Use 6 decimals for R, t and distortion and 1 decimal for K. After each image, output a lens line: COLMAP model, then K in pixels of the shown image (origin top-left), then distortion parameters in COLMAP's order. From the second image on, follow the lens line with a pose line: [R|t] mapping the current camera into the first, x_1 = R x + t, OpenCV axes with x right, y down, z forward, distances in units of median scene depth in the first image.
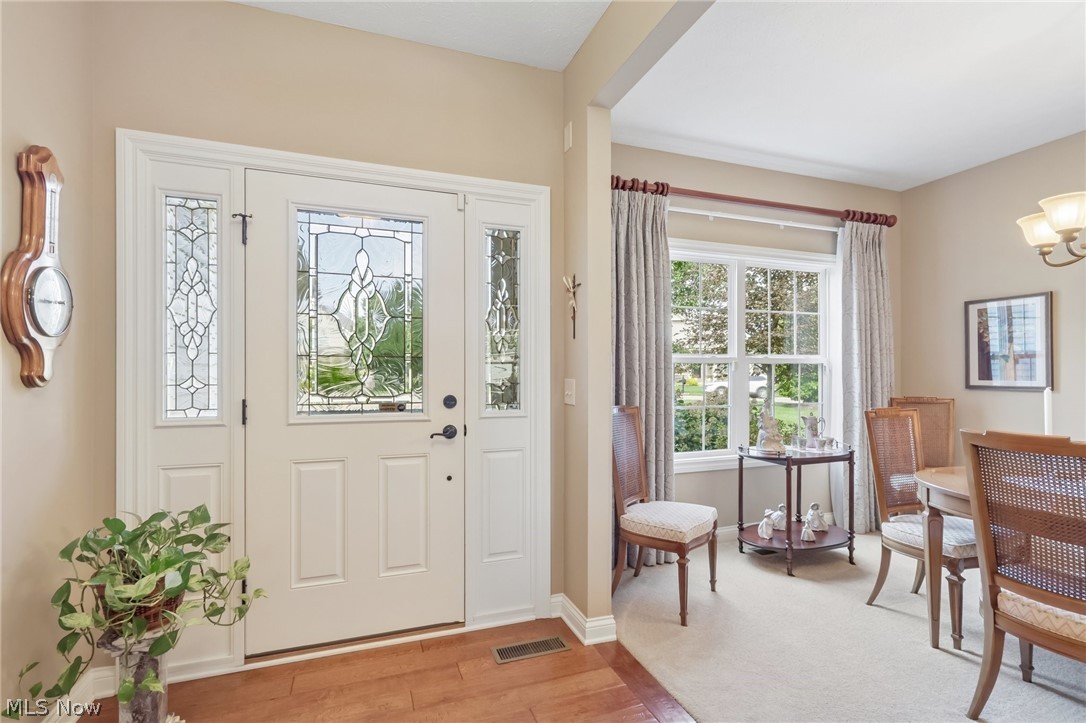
lens RADIAL K [[513.5, 0, 540.9], [0, 513.5, 372.3], [0, 0, 1]] dist [-0.001630, 0.000129]
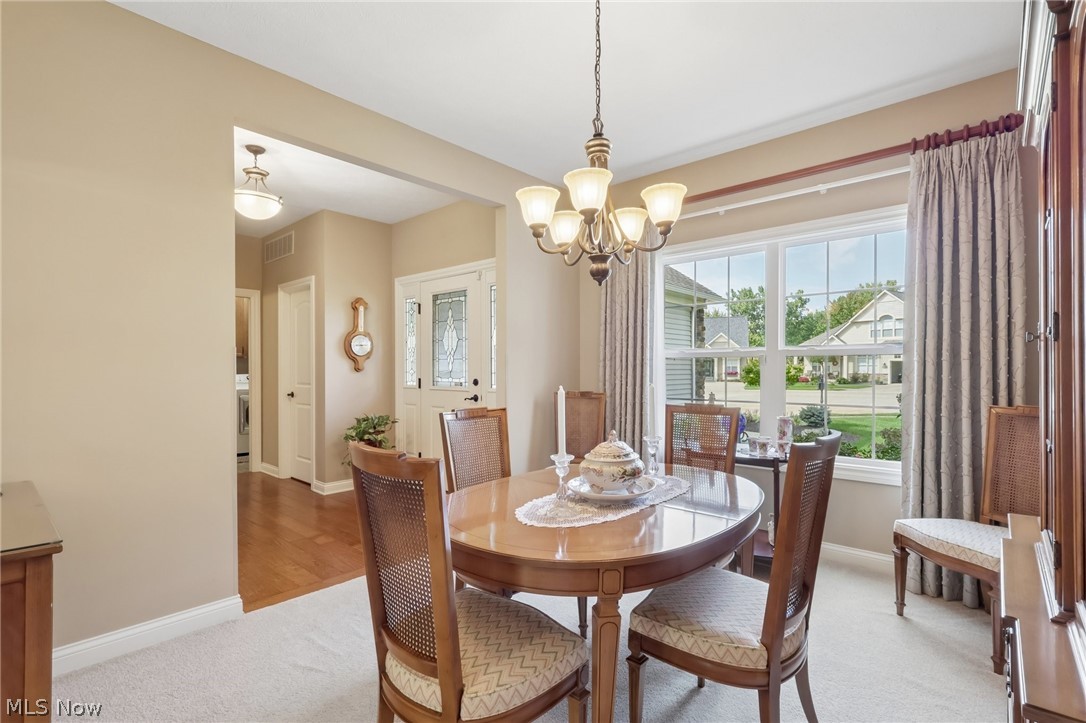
lens RADIAL K [[513.5, 0, 540.9], [0, 513.5, 372.3], [0, 0, 1]] dist [-0.001630, 0.000129]
pose [[0.465499, 0.005279, -0.885033, 1.065431], [0.000407, 0.999981, 0.006178, 0.005974], [0.885048, -0.003236, 0.465488, 0.215736]]
